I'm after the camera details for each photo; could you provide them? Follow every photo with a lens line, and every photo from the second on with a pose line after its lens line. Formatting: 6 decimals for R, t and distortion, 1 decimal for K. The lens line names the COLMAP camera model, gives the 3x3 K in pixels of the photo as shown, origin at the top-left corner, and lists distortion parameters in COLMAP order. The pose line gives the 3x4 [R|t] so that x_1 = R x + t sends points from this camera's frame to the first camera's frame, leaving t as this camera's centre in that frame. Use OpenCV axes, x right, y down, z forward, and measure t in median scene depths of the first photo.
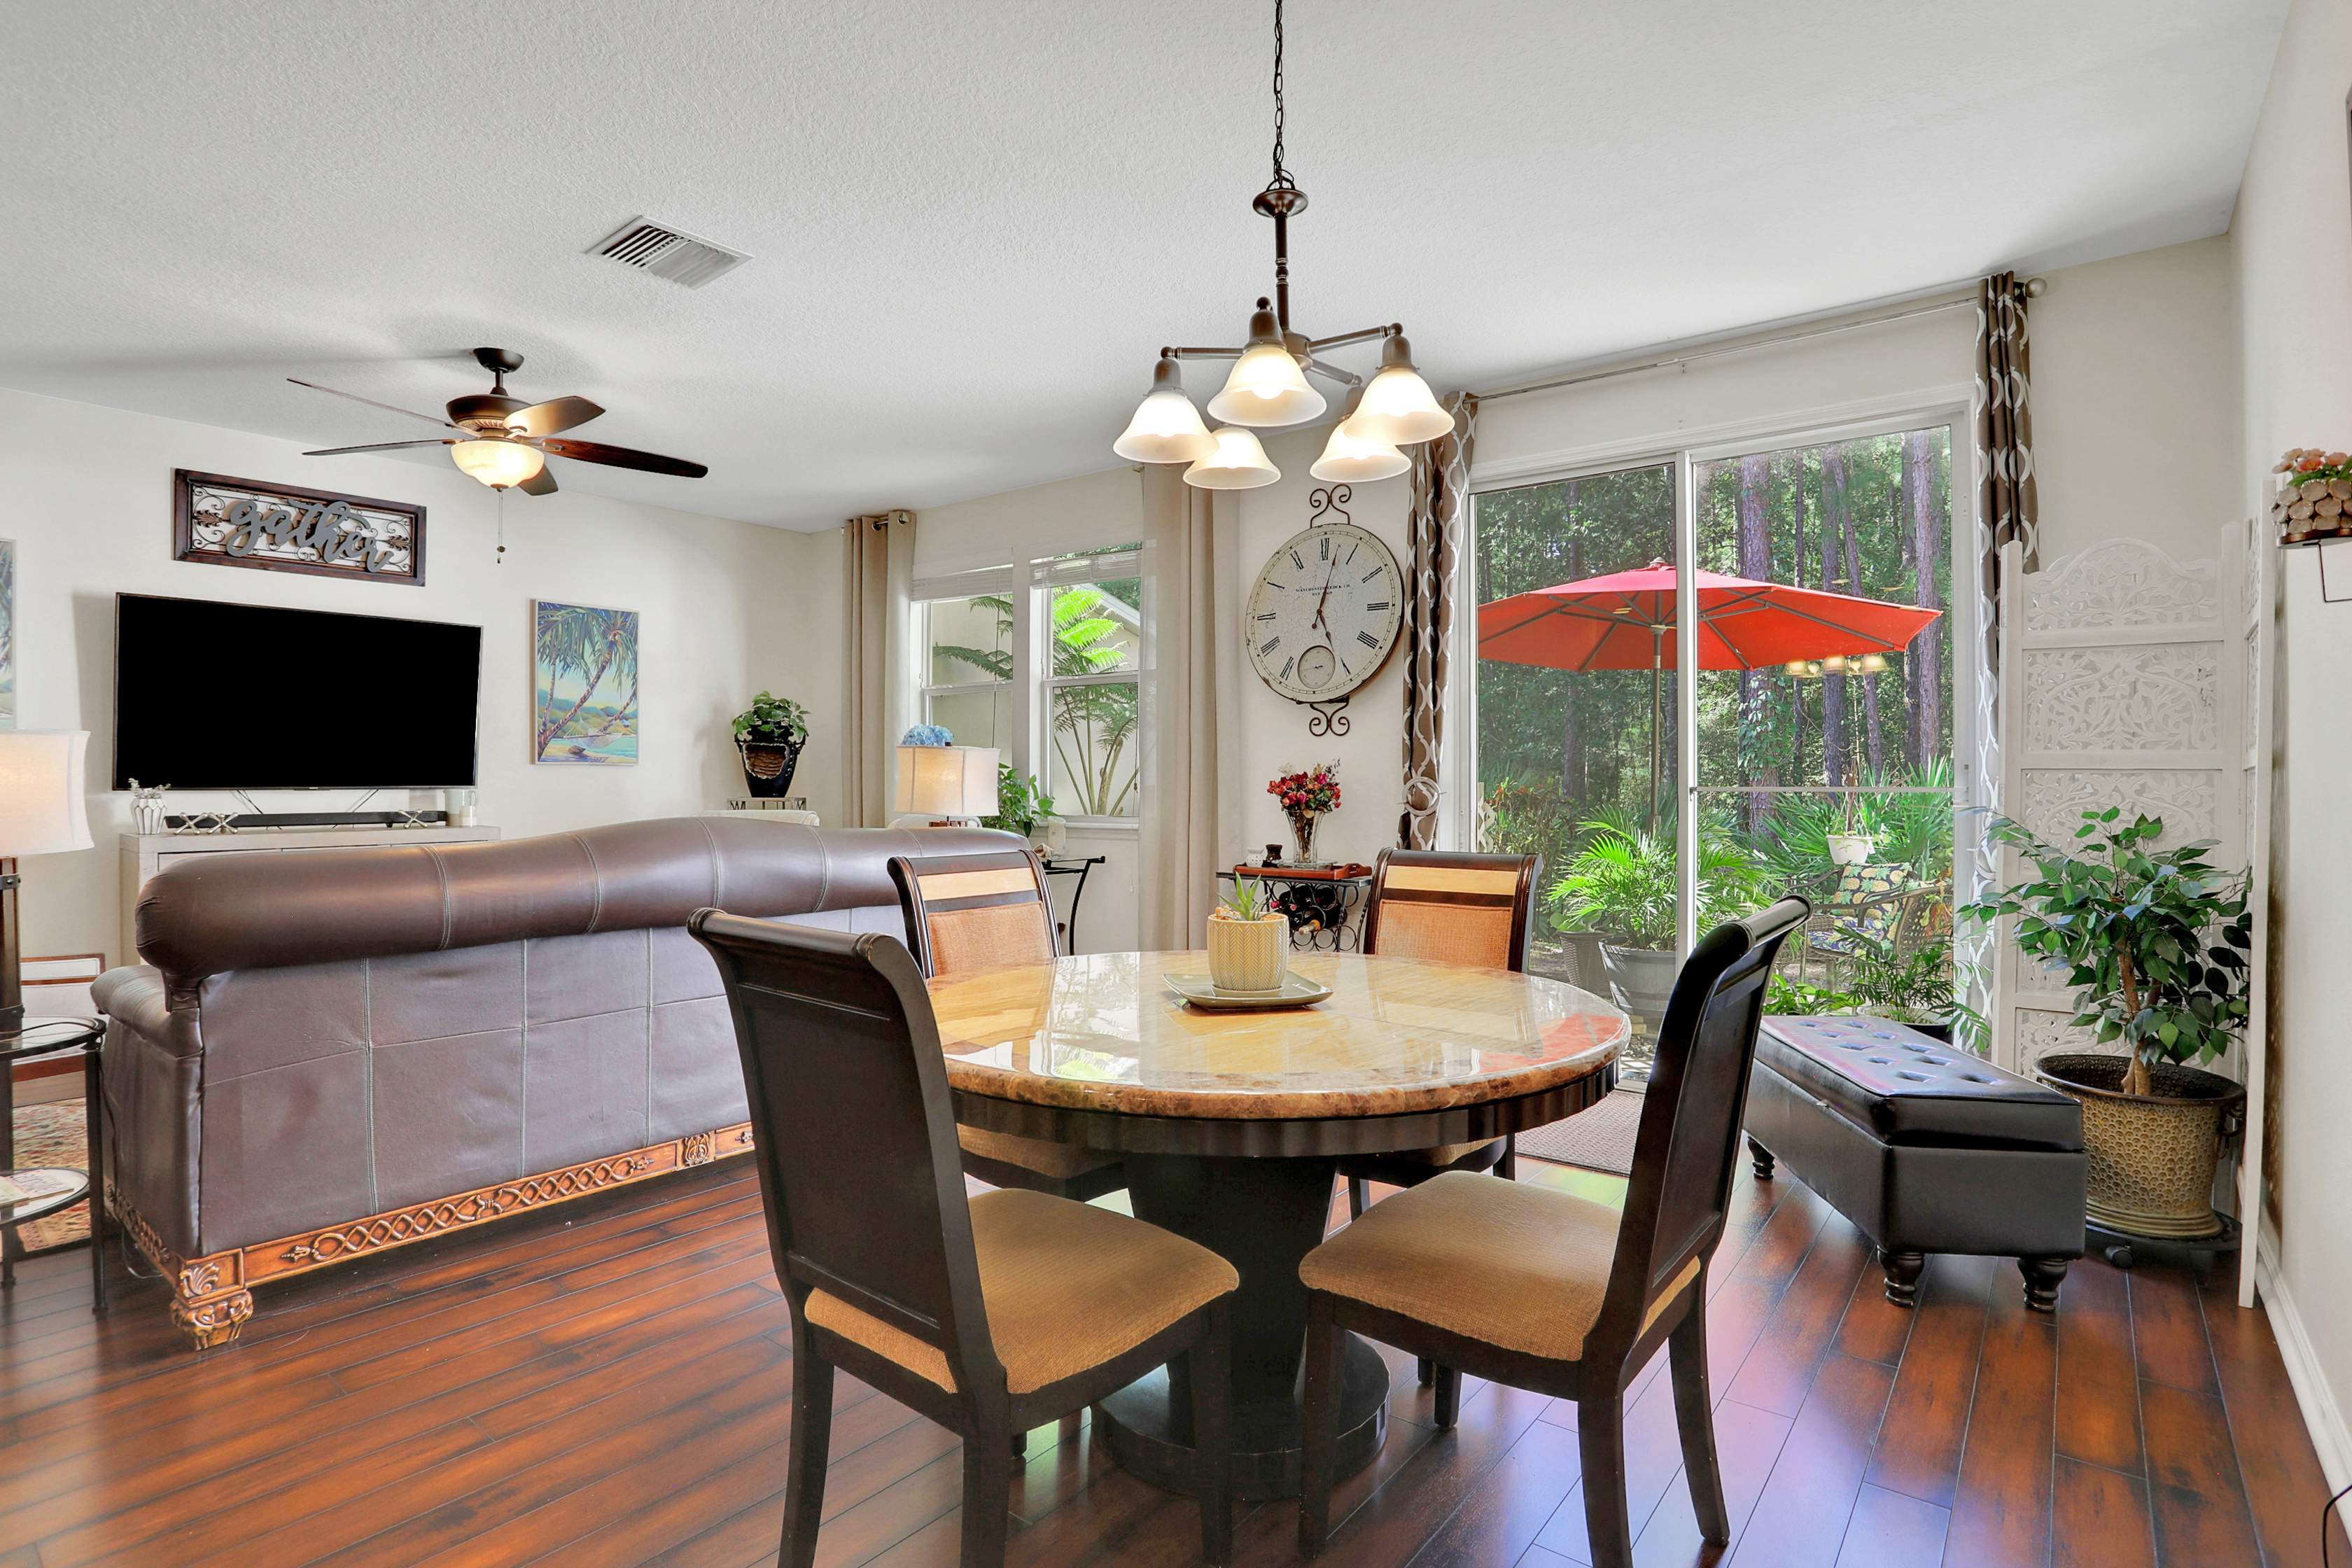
lens RADIAL K [[1167.9, 0, 1174.2], [0, 1167.9, 780.7], [0, 0, 1]] dist [-0.074844, 0.031114]
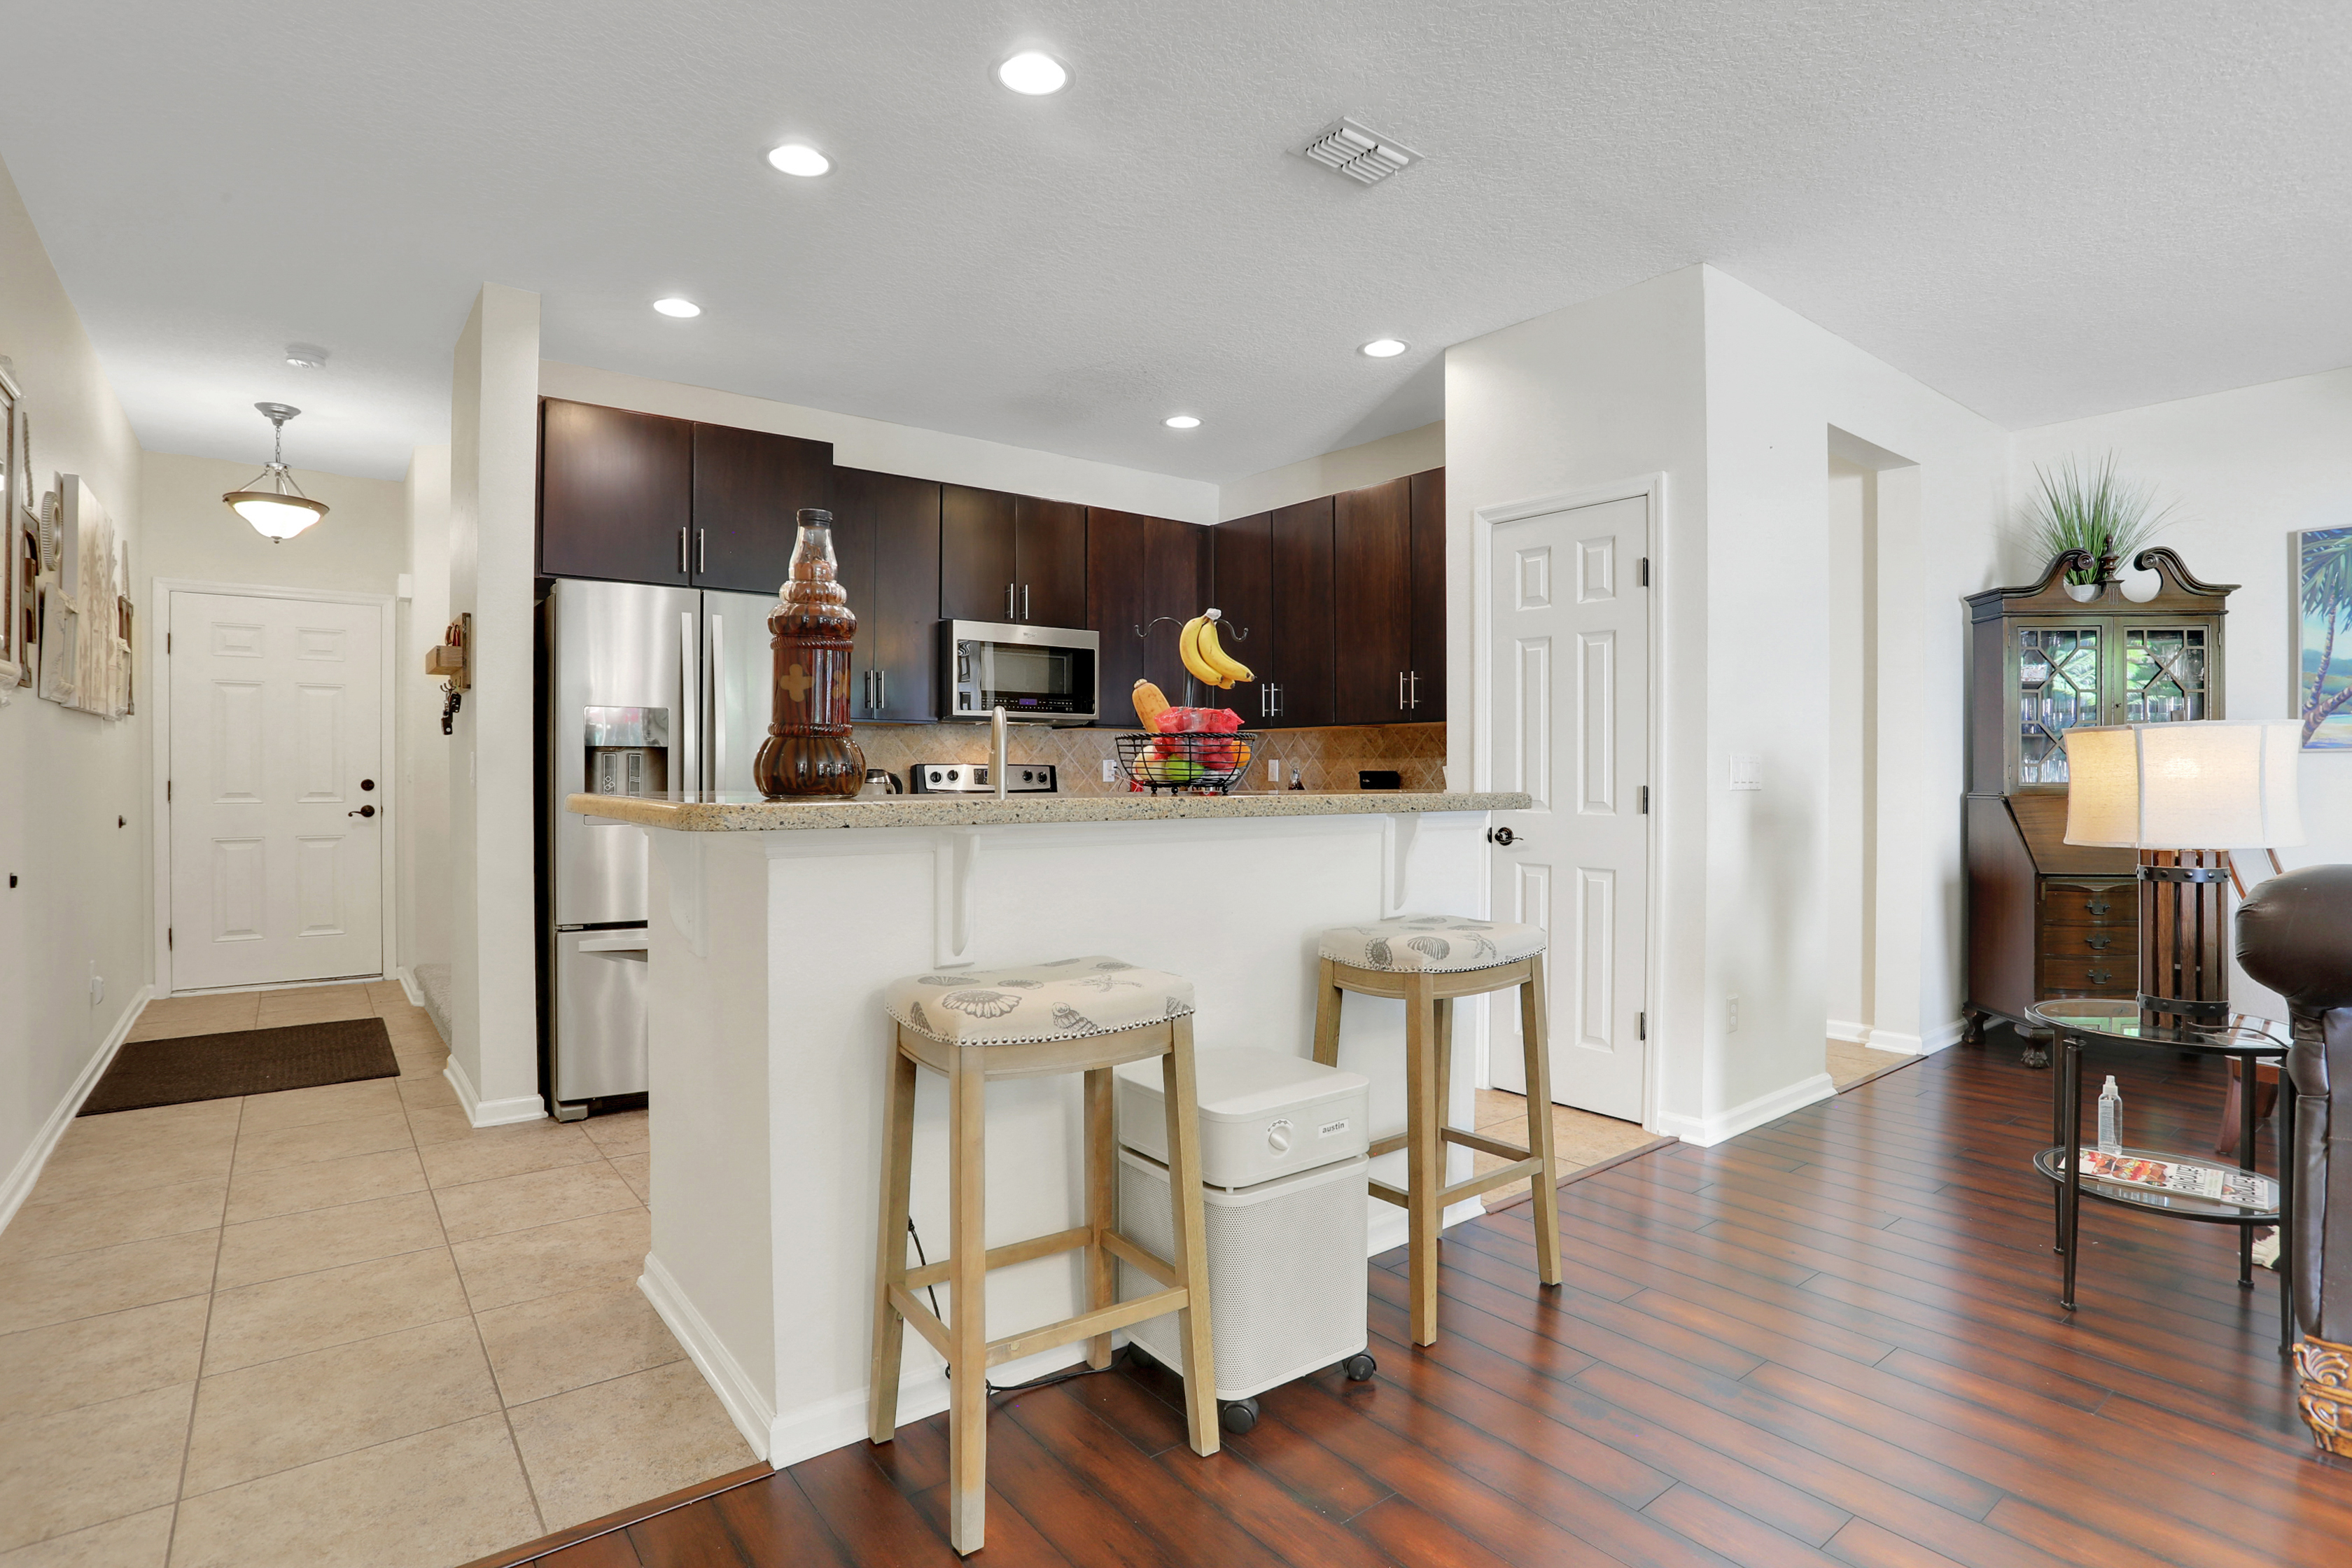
lens RADIAL K [[1167.9, 0, 1174.2], [0, 1167.9, 780.7], [0, 0, 1]] dist [-0.074844, 0.031114]
pose [[-0.233914, 0.007226, -0.972230, 0.065106], [-0.001889, 0.999967, 0.007887, 0.000437], [0.972255, 0.003681, -0.233893, 0.160456]]
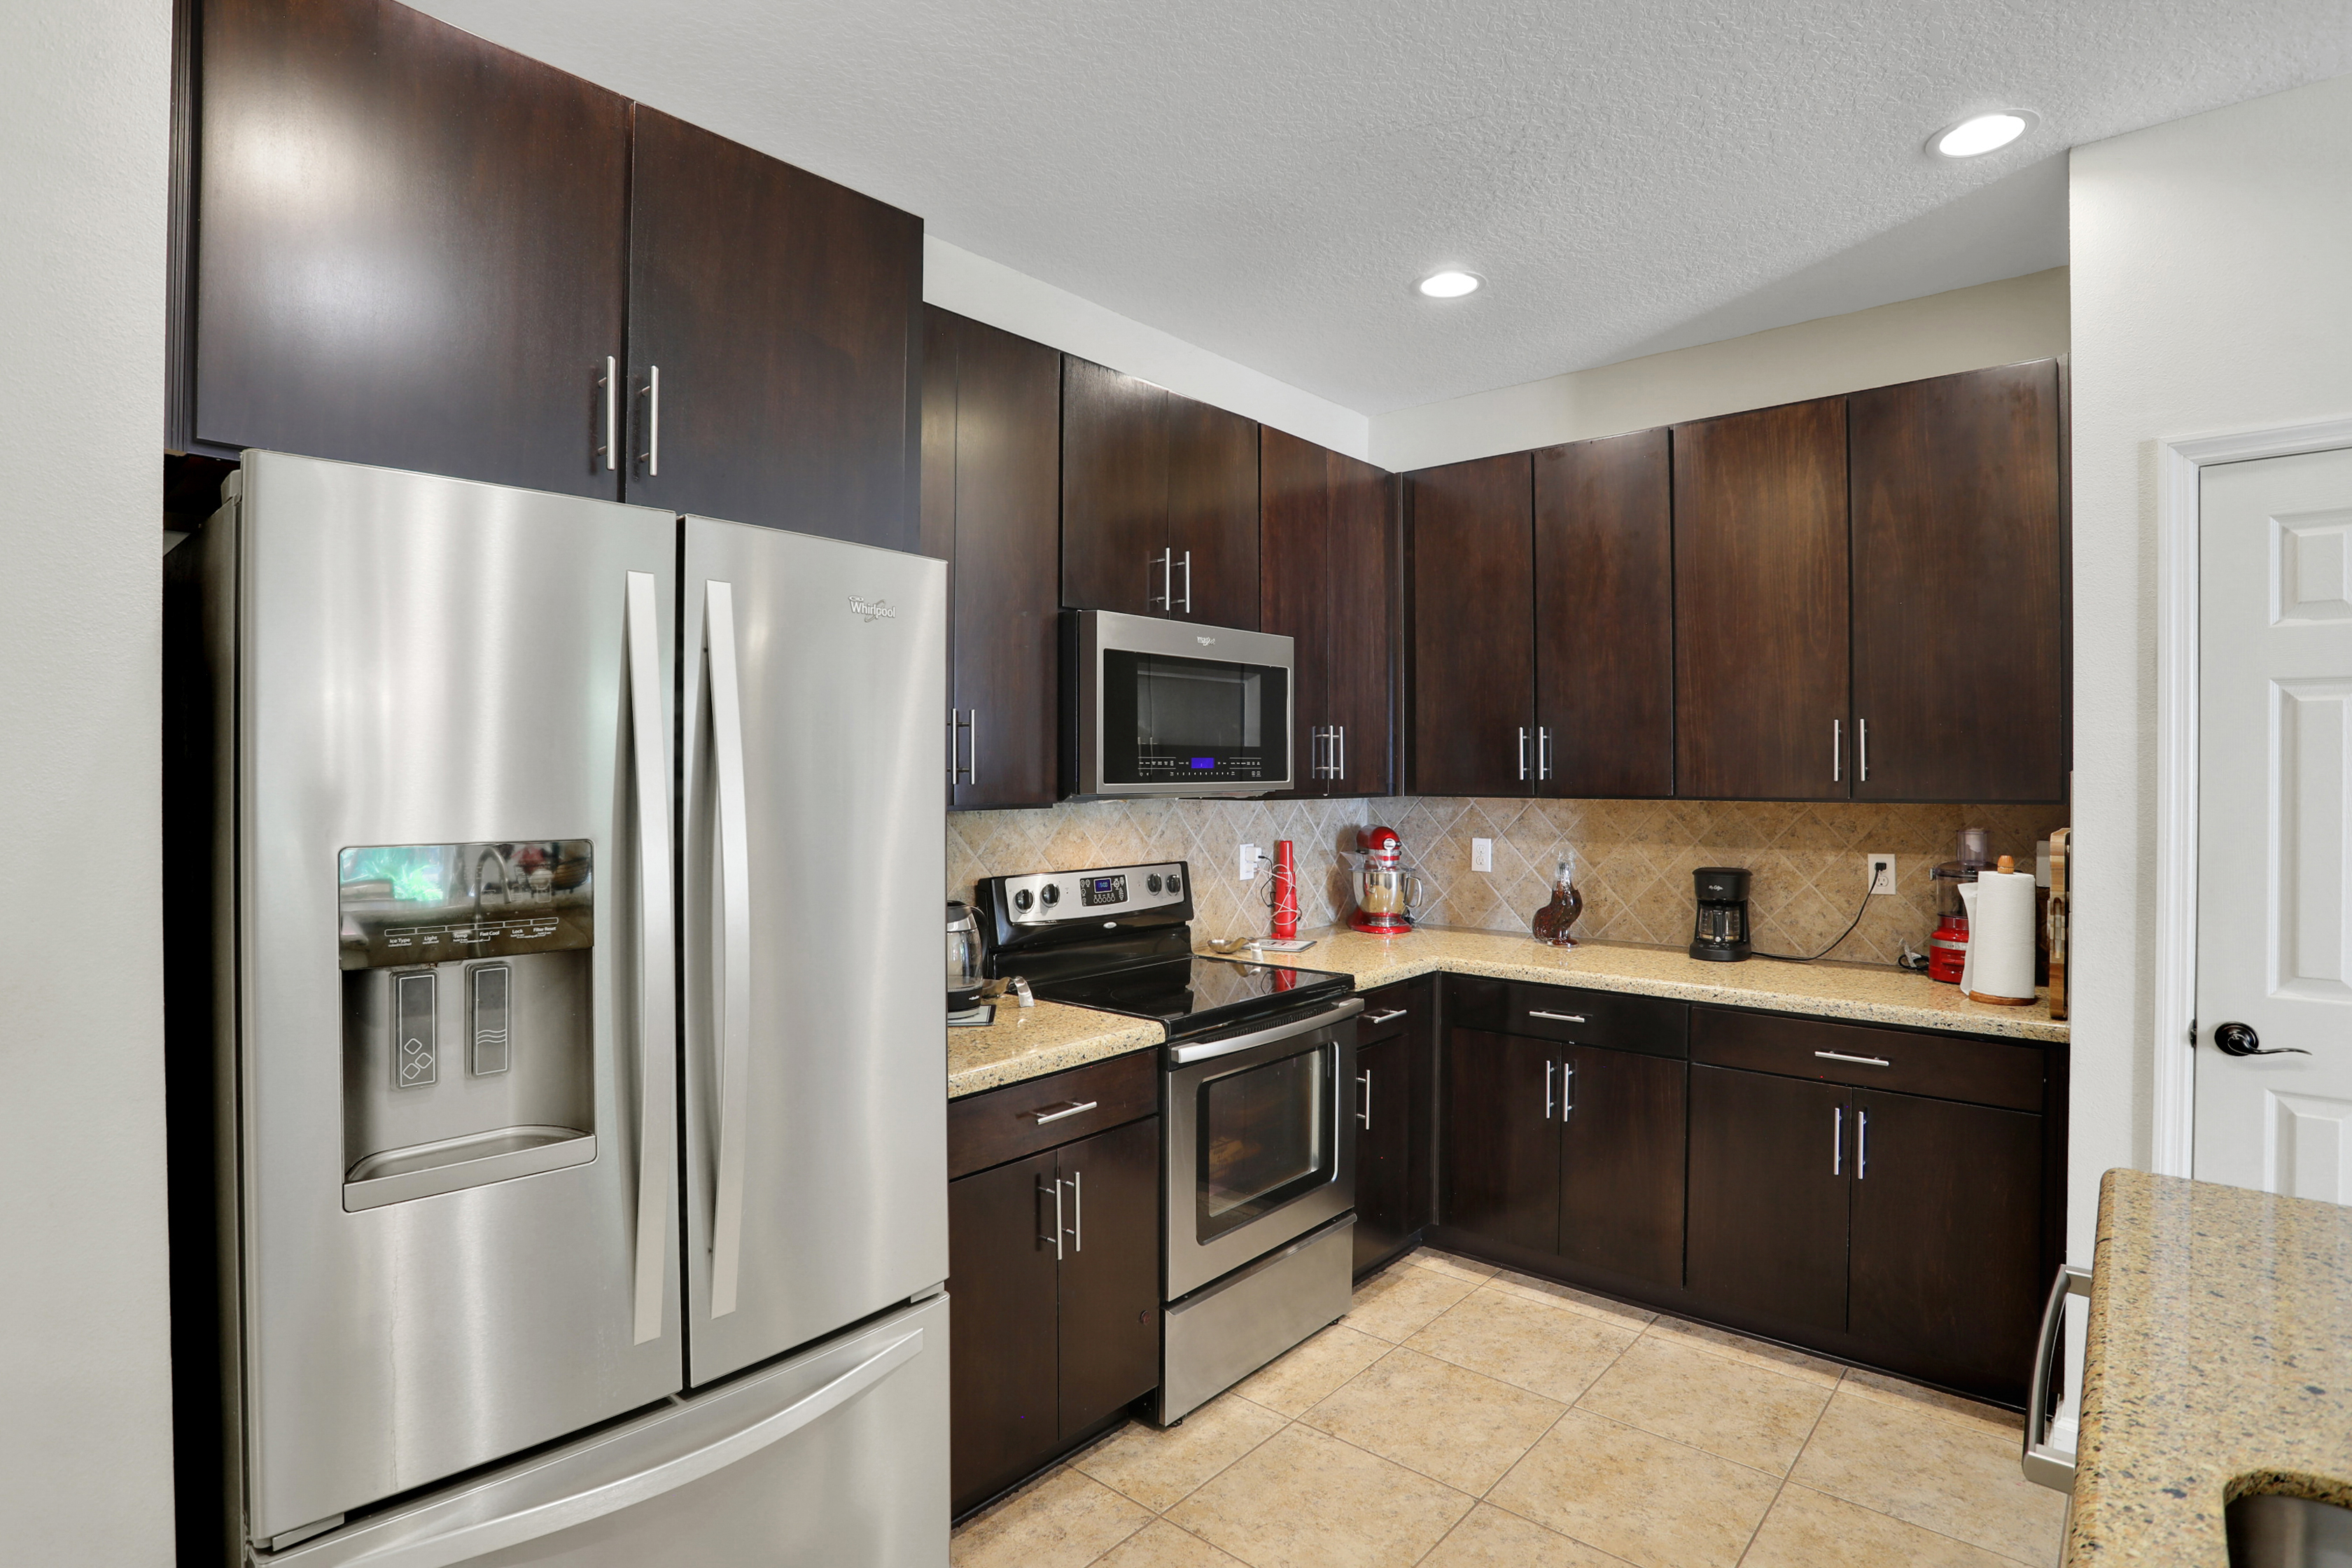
lens RADIAL K [[1176.5, 0, 1163.7], [0, 1176.5, 777.3], [0, 0, 1]] dist [-0.064888, 0.027609]
pose [[-0.047134, 0.004871, -0.998877, -0.354586], [-0.000454, 0.999988, 0.004898, -0.059711], [0.998888, 0.000685, -0.047132, -0.216962]]
